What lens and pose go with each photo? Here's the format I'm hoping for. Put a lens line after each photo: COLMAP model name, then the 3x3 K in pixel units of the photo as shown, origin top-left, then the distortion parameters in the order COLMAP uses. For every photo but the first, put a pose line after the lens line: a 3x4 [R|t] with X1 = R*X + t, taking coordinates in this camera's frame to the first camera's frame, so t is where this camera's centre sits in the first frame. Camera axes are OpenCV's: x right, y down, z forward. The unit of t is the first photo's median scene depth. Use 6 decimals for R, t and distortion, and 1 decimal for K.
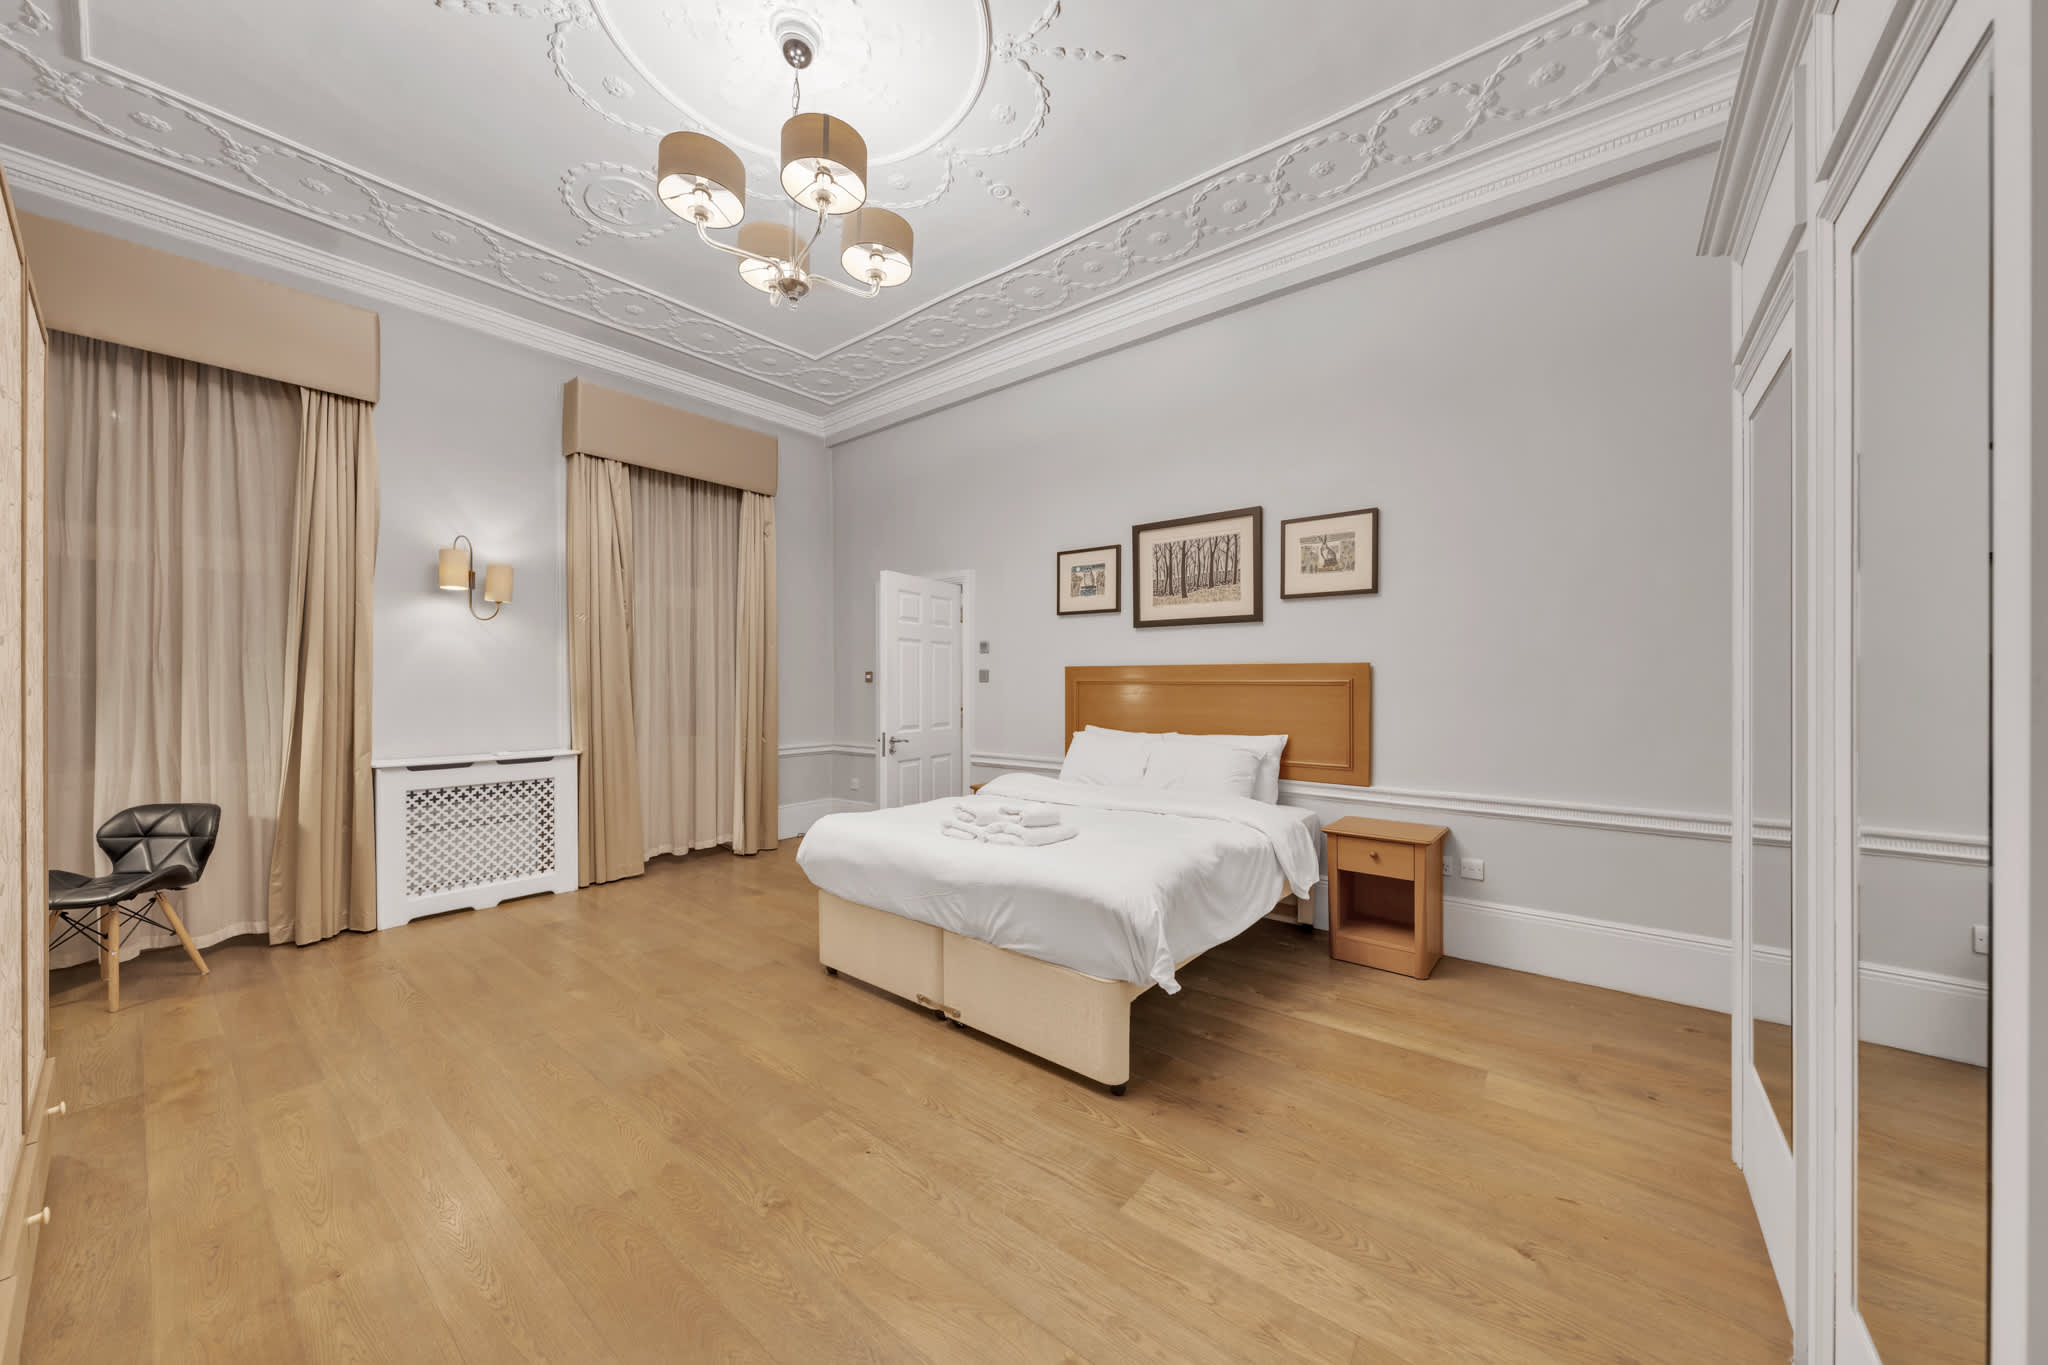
lens RADIAL K [[717.7, 0, 997.2], [0, 717.7, 682.4], [0, 0, 1]] dist [0.001605, 0.000091]
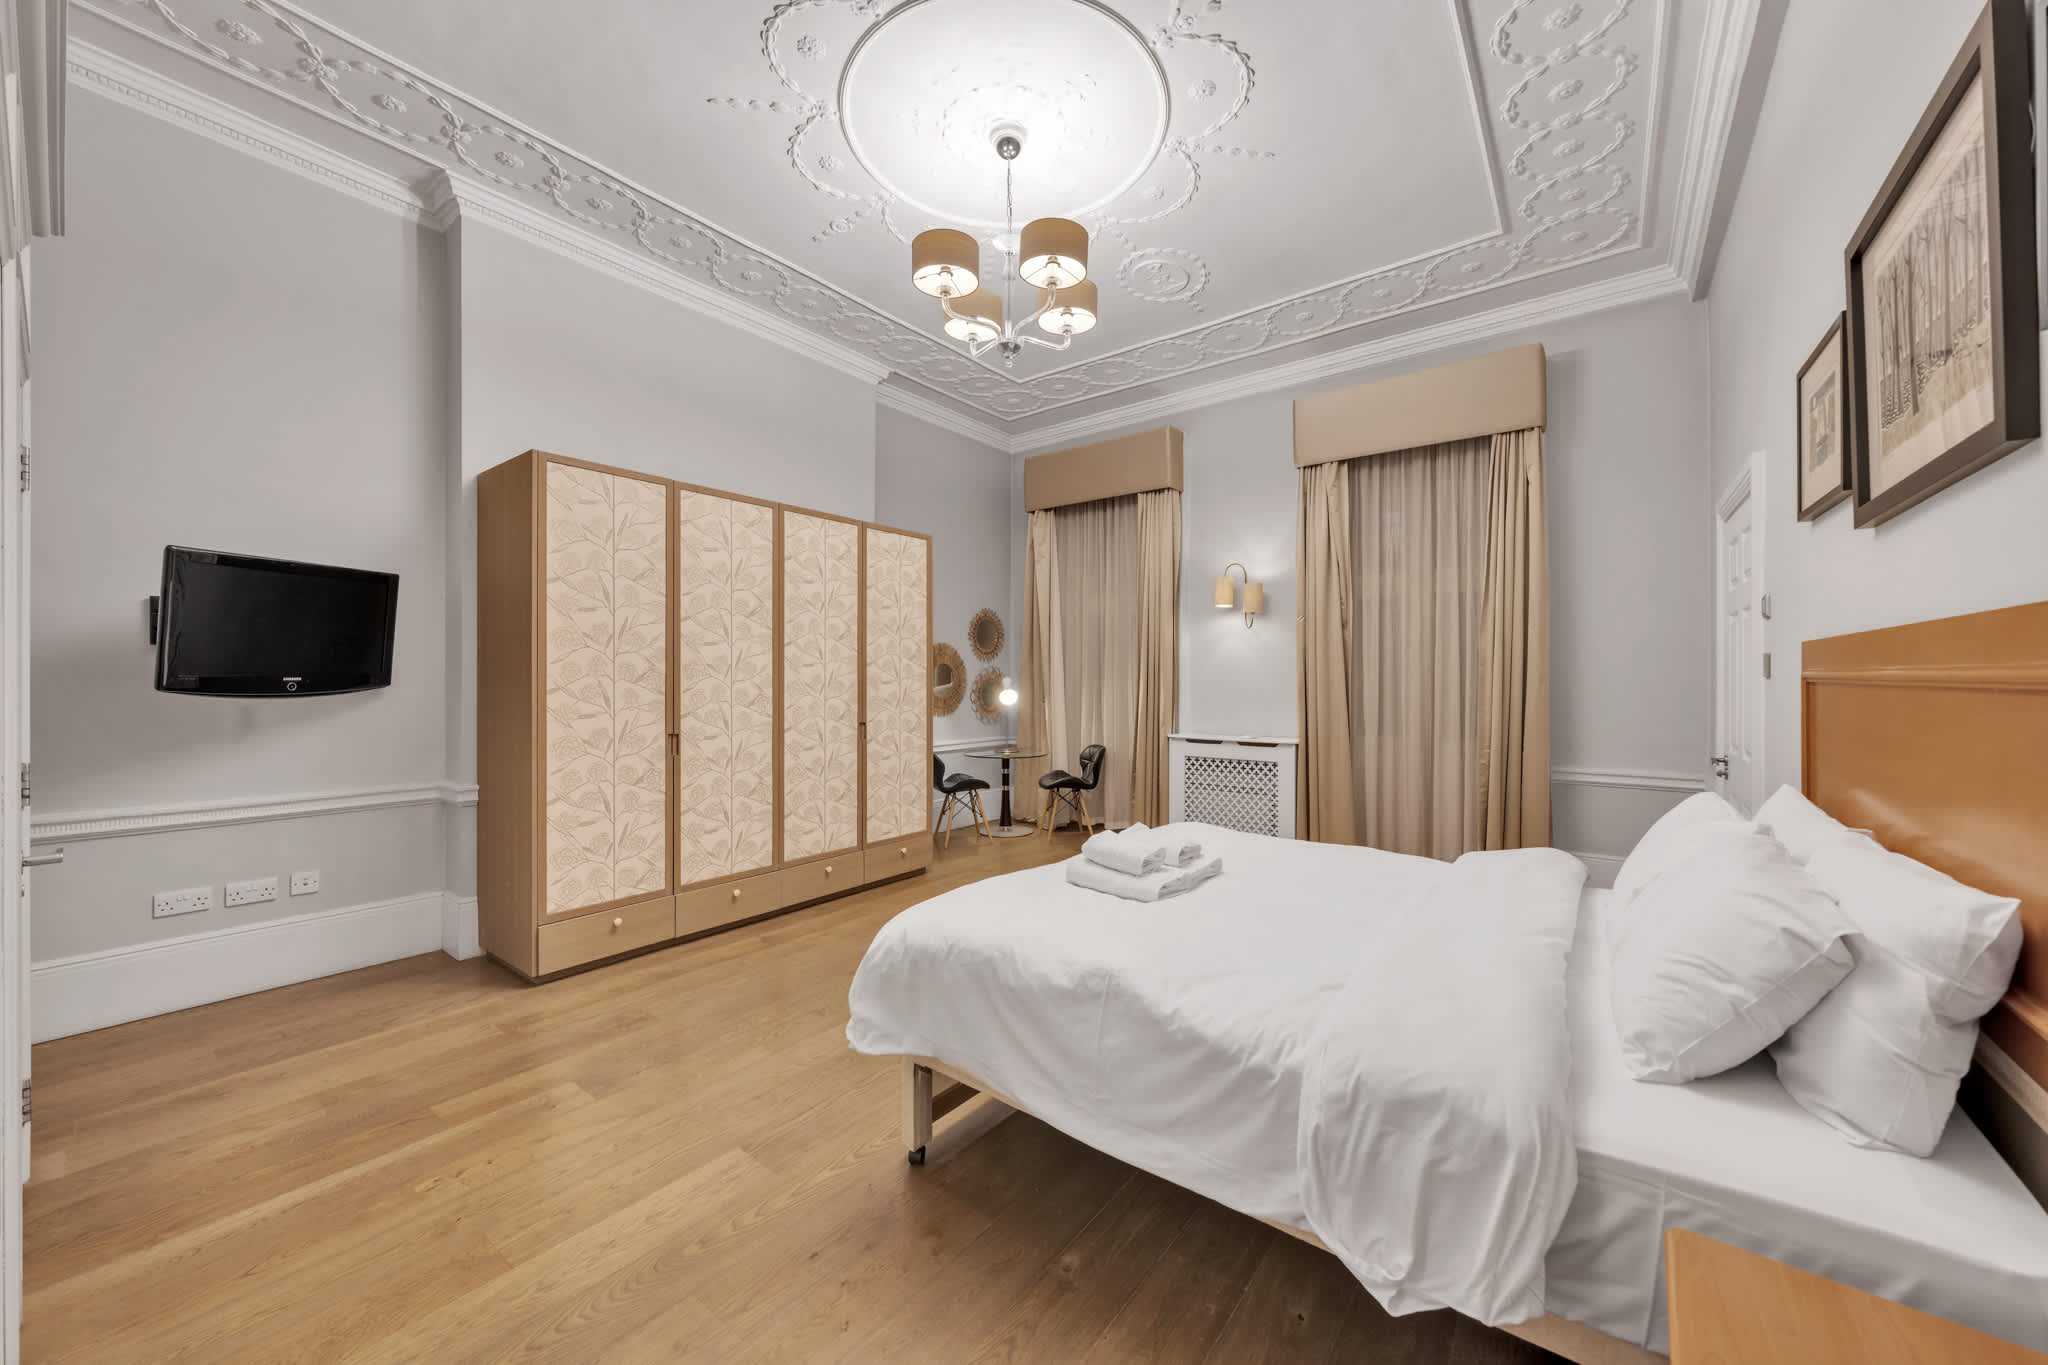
lens RADIAL K [[744.1, 0, 1035.5], [0, 744.1, 679.2], [0, 0, 1]] dist [-0.000760, -0.000053]
pose [[0.045820, 0.002136, -0.998947, 0.594368], [0.000174, 0.999998, 0.002146, -0.001678], [0.998950, -0.000272, 0.045820, 0.618664]]
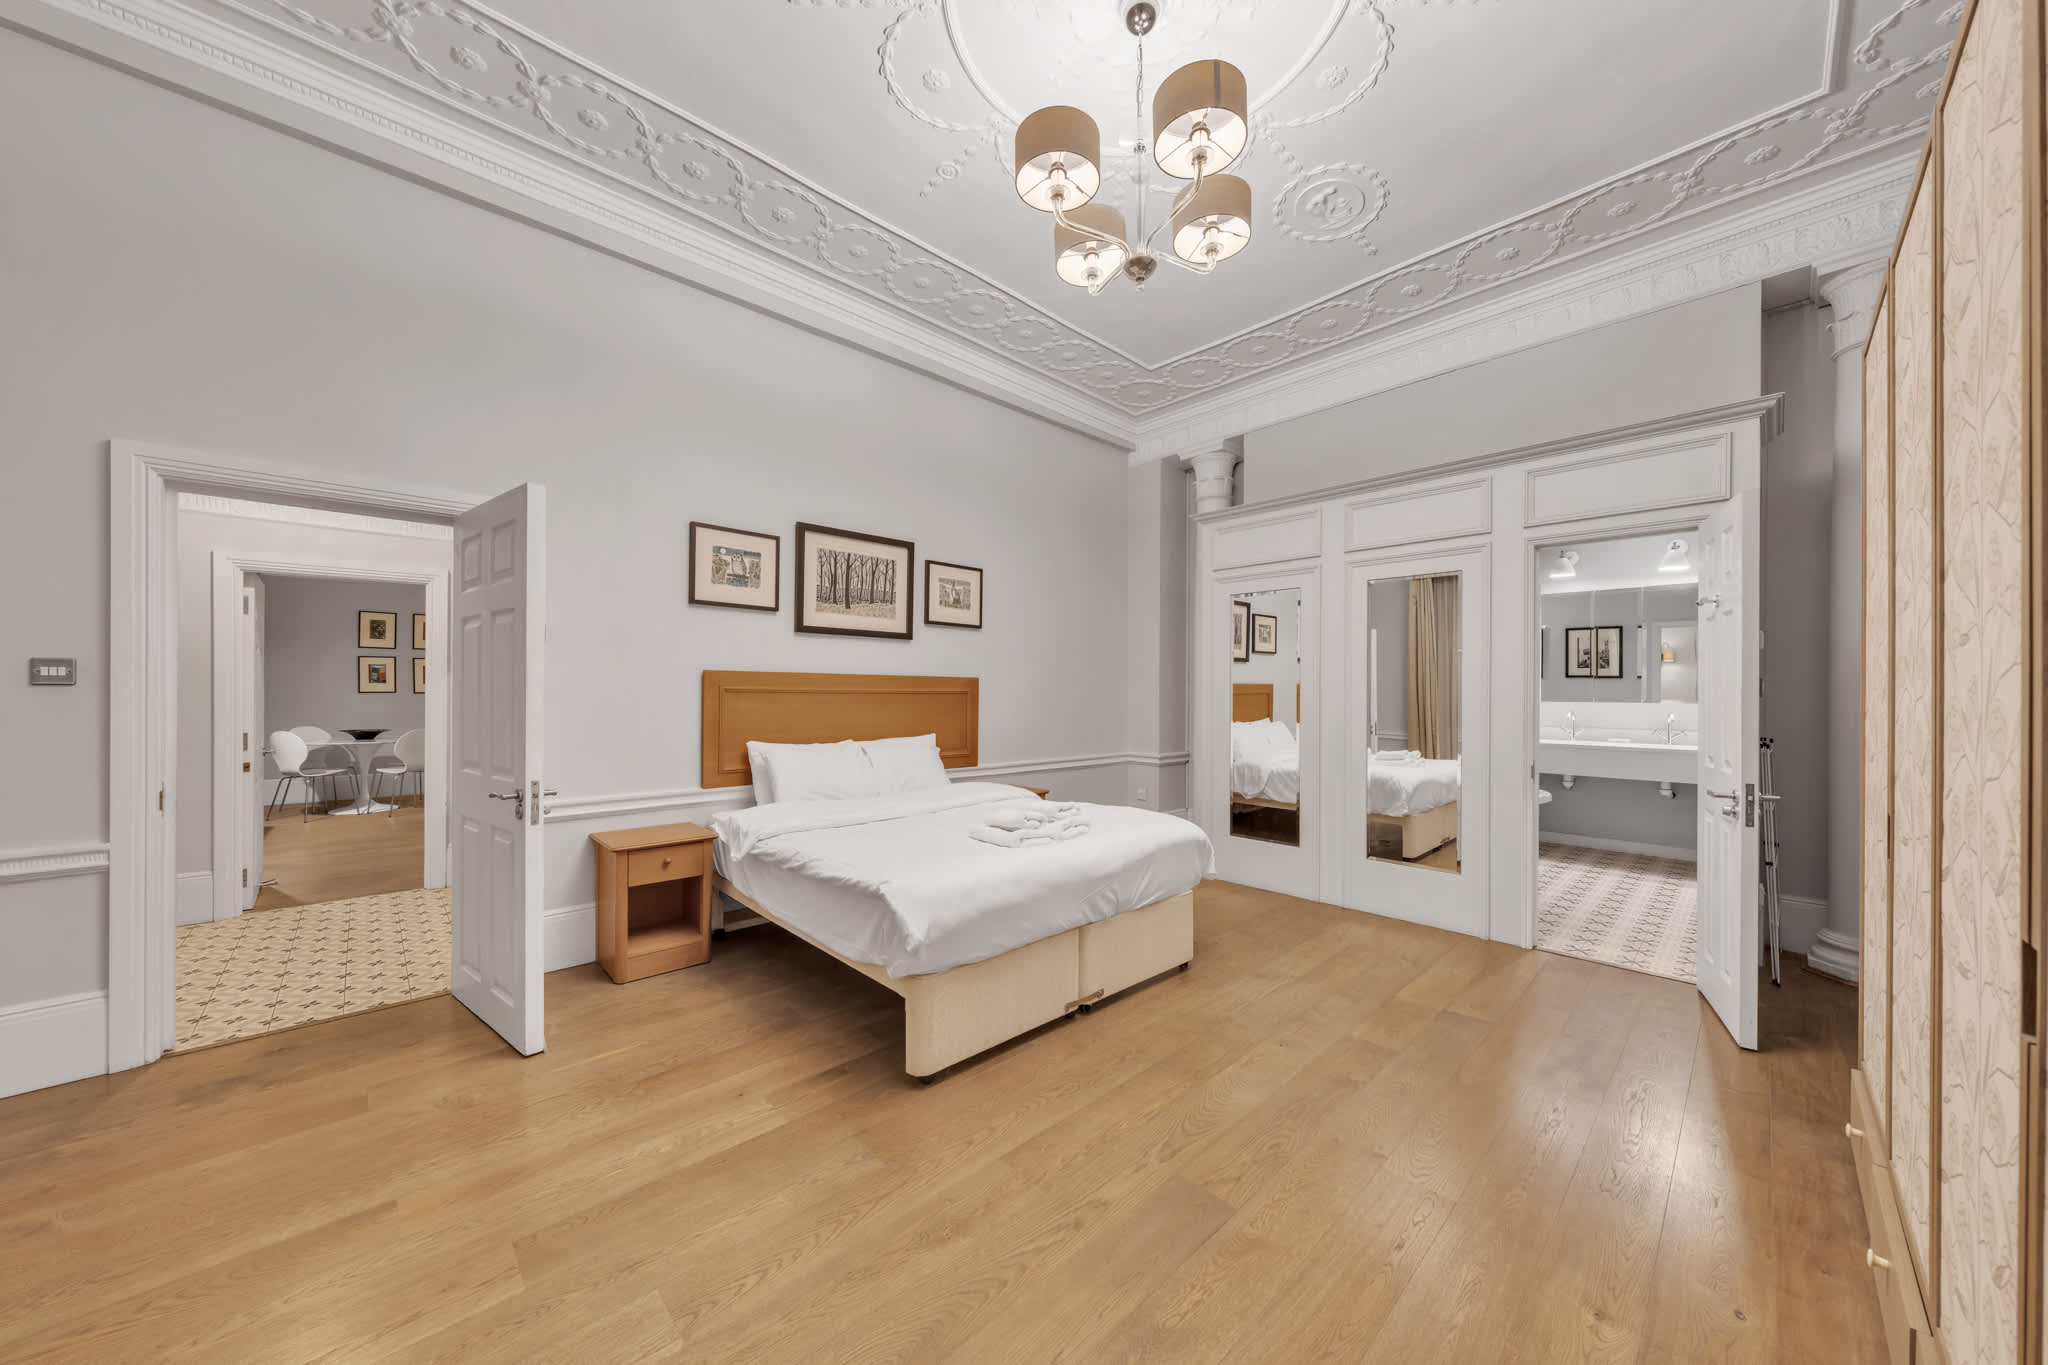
lens RADIAL K [[730.8, 0, 1032.6], [0, 730.8, 689.8], [0, 0, 1]] dist [-0.000473, -0.000026]
pose [[0.089359, 0.005262, 0.995986, -0.785110], [-0.003370, 0.999982, -0.004981, 0.002642], [-0.995994, -0.002912, 0.089376, 0.668287]]
